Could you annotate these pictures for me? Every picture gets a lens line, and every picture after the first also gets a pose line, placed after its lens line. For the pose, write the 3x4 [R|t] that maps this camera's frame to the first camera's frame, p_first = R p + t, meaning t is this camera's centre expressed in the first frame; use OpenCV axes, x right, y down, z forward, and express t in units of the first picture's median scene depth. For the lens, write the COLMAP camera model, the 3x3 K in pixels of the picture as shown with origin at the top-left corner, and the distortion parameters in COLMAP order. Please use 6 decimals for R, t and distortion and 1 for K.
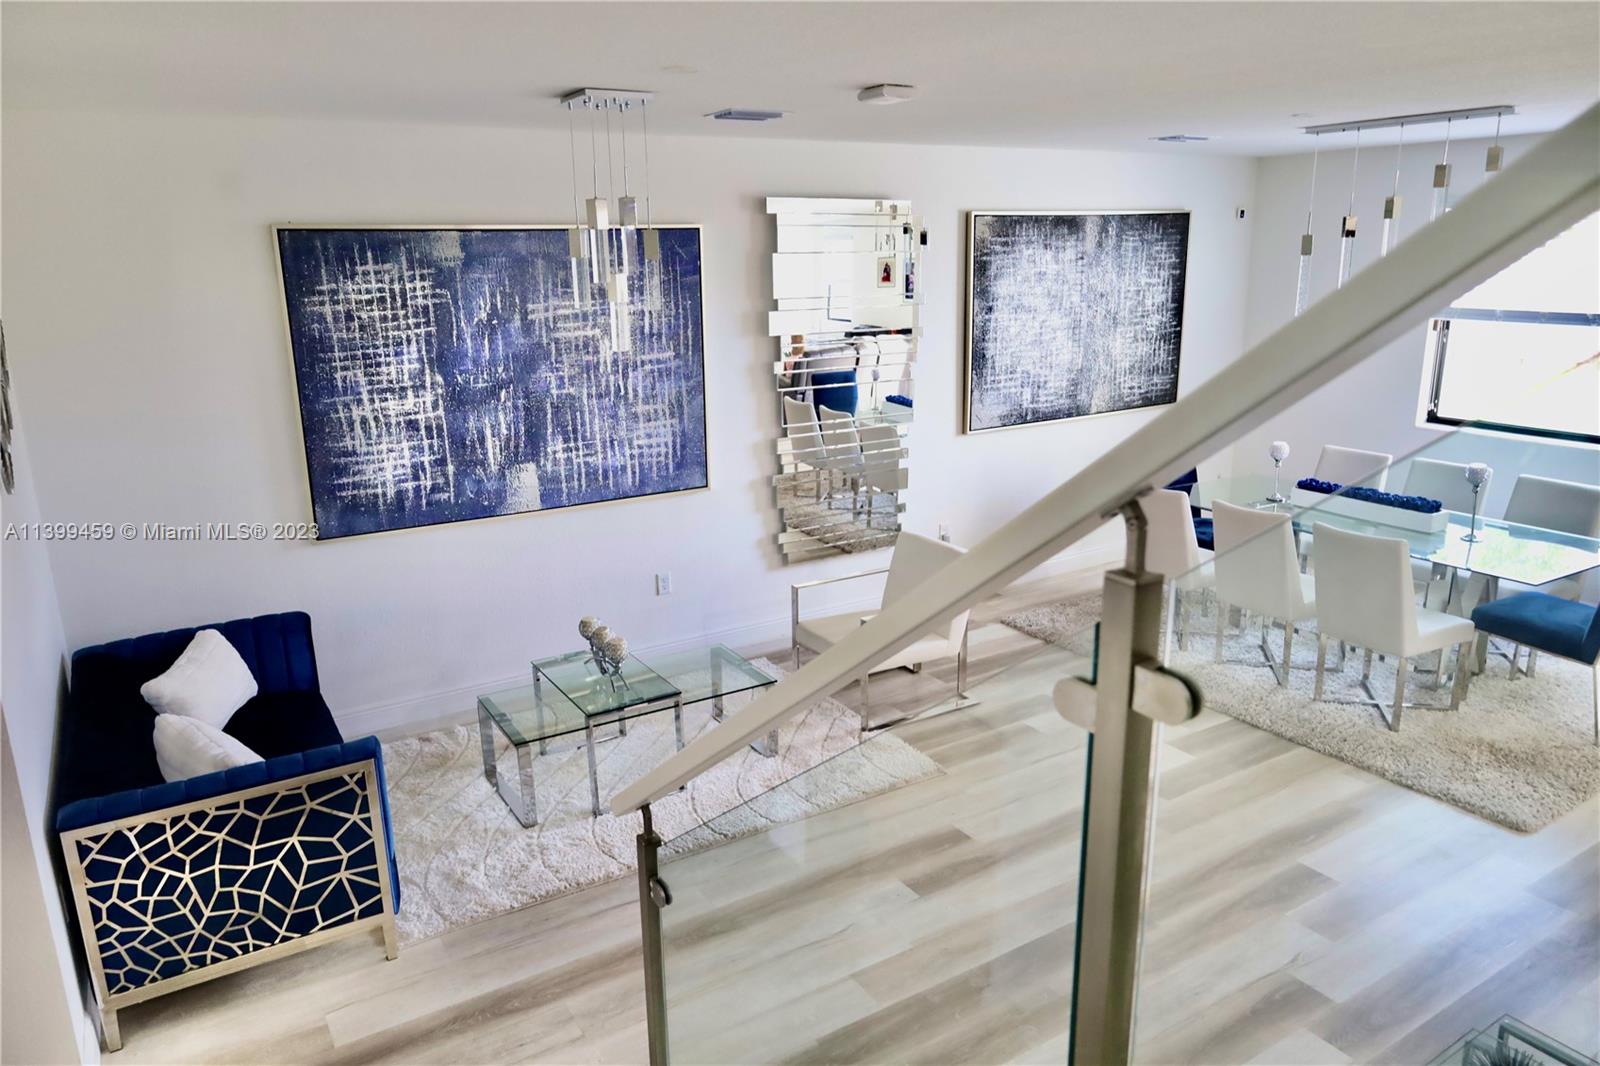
lens RADIAL K [[1090.0, 0, 802.7], [0, 1090.0, 540.2], [0, 0, 1]] dist [-0.013457, 0.008014]
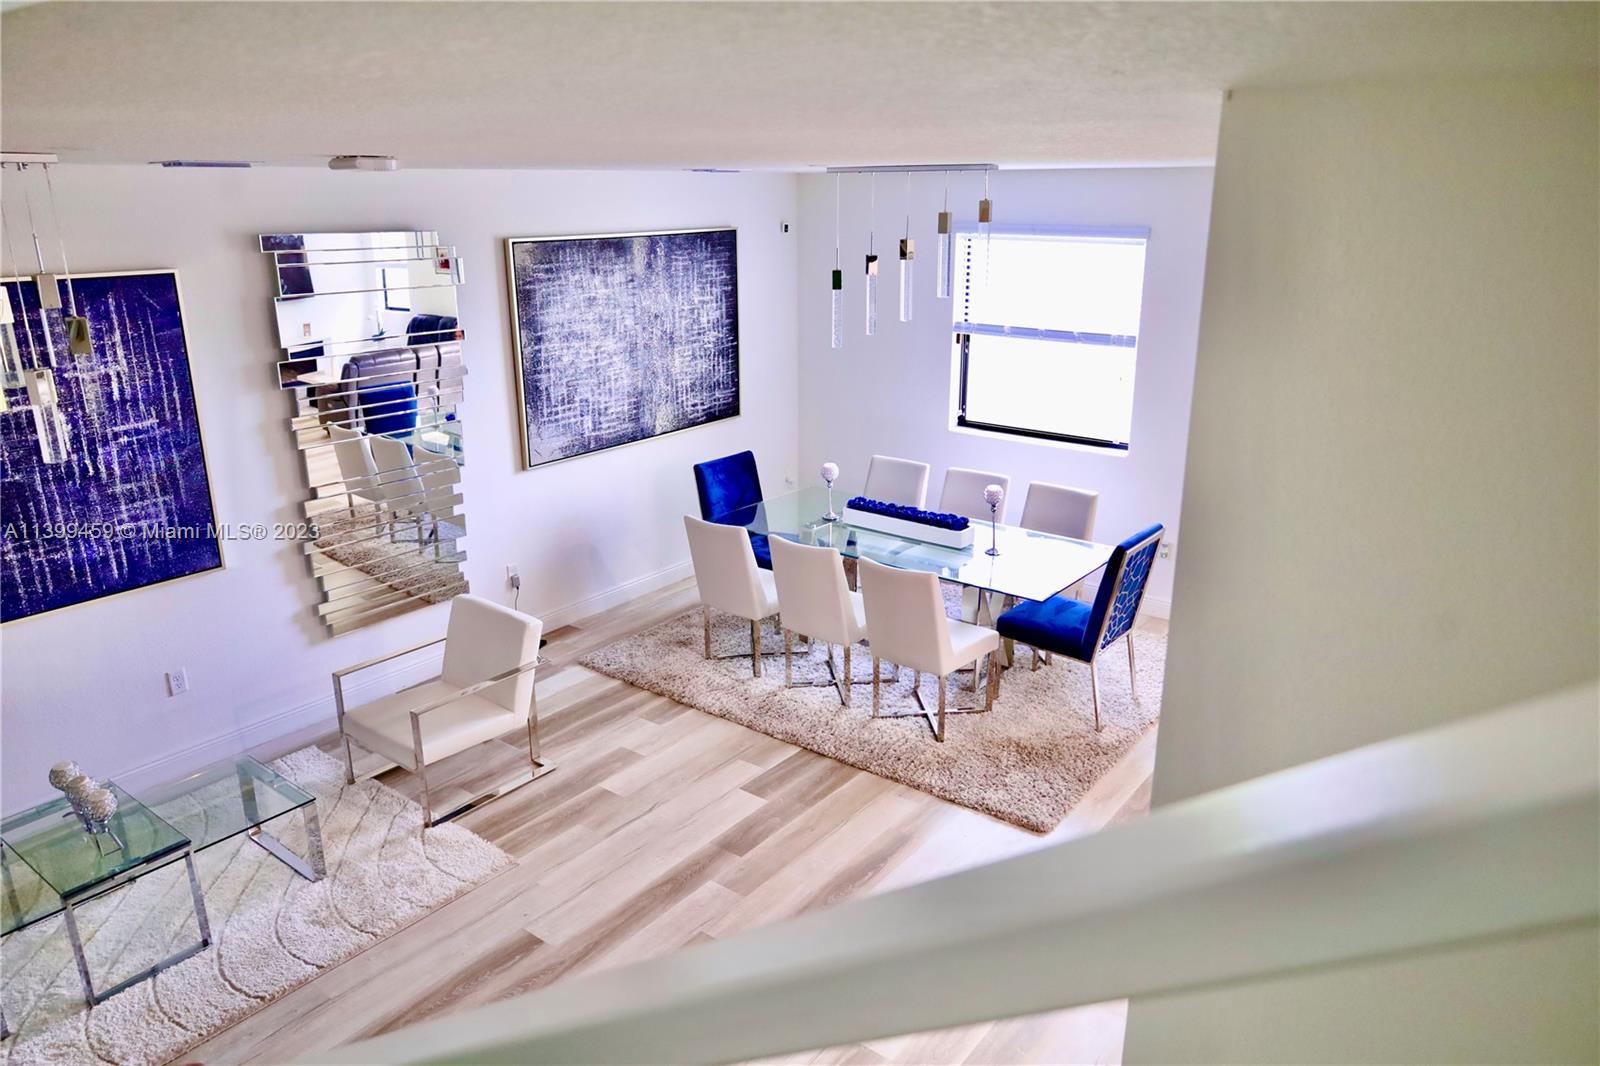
lens RADIAL K [[1090.0, 0, 808.6], [0, 1090.0, 528.7], [0, 0, 1]] dist [-0.013457, 0.008014]
pose [[0.935124, -0.090730, 0.342508, 0.059809], [0.077738, 0.995643, 0.051502, -0.091304], [-0.345688, -0.021535, 0.938102, 0.024397]]
